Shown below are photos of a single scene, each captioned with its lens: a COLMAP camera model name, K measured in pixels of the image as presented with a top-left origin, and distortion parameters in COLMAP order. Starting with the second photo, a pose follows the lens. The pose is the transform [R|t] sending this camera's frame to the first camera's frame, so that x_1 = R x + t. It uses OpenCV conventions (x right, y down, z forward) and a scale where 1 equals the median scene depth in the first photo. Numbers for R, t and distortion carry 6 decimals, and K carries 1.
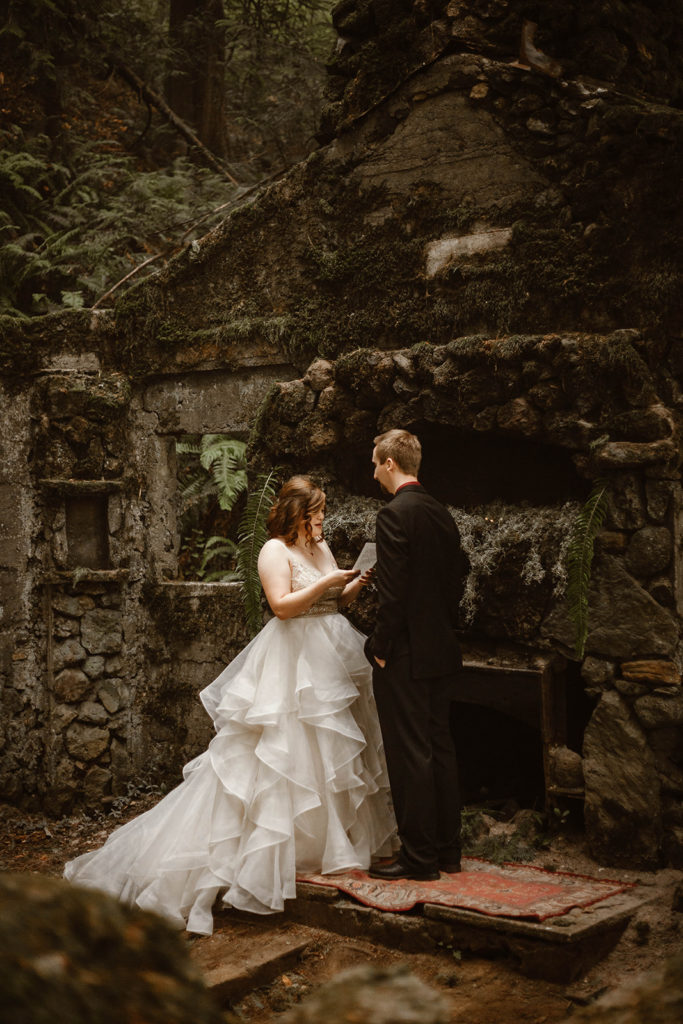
lens RADIAL K [[1487.9, 0, 343.9], [0, 1487.9, 524.6], [0, 0, 1]] dist [0.107545, 0.094674]
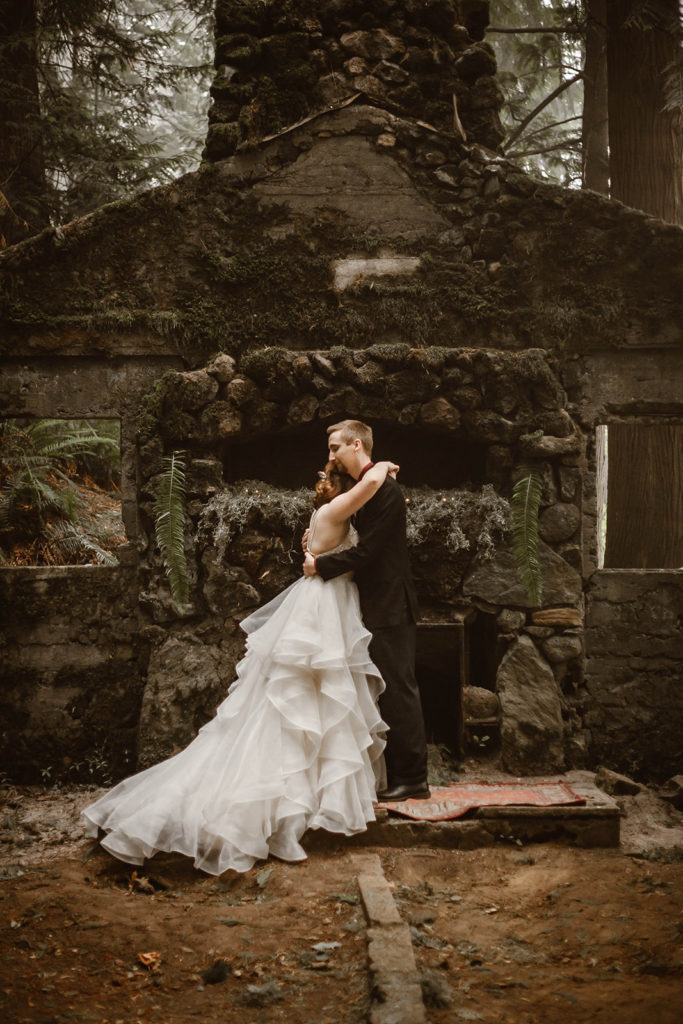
lens RADIAL K [[1547.4, 0, 335.5], [0, 1547.4, 511.9], [0, 0, 1]] dist [0.111220, 0.088361]
pose [[0.794269, 0.018816, 0.607275, -0.669968], [0.007246, 0.999156, -0.040434, 0.053987], [-0.607523, 0.036516, 0.793462, 0.056574]]
